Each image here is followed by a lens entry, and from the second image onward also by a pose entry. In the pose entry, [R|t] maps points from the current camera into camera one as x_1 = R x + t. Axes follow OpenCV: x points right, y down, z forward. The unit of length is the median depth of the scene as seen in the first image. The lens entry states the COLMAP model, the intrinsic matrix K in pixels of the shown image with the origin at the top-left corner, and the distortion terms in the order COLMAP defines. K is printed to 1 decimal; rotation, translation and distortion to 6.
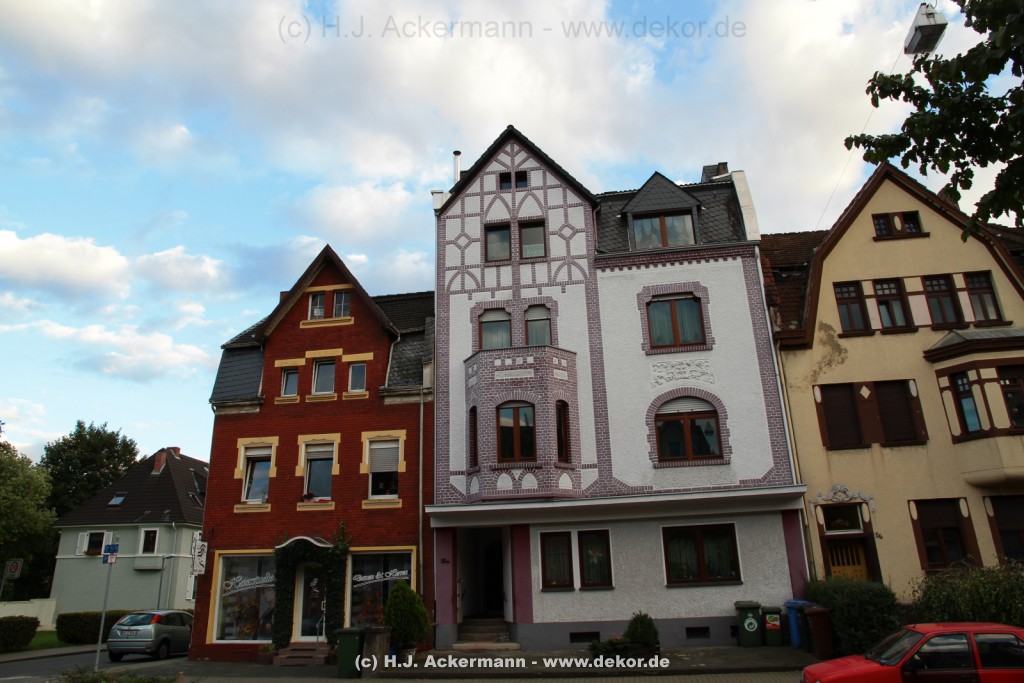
lens RADIAL K [[707.4, 0, 511.9], [0, 707.4, 326.3], [0, 0, 1]] dist [-0.082916, 0.001766]
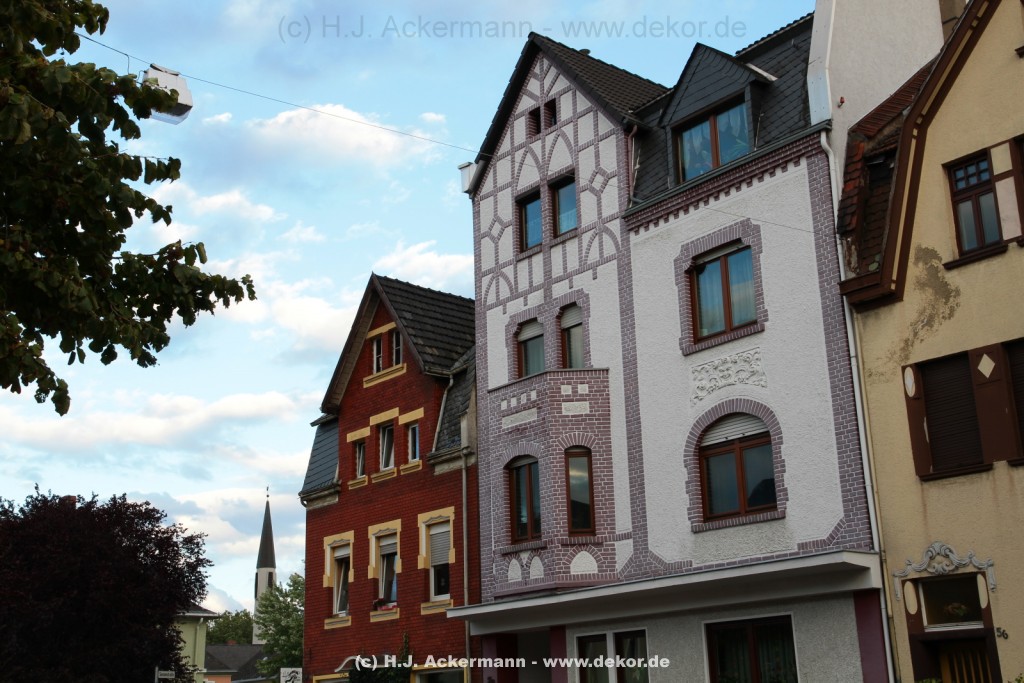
lens RADIAL K [[1278.3, 0, 512.0], [0, 1278.3, 341.5], [0, 0, 1]] dist [0.102491, -0.038043]
pose [[0.757275, -0.186159, -0.626003, 0.782415], [0.241777, 0.970324, 0.003926, -0.014433], [0.606695, -0.154326, 0.779811, -0.002596]]
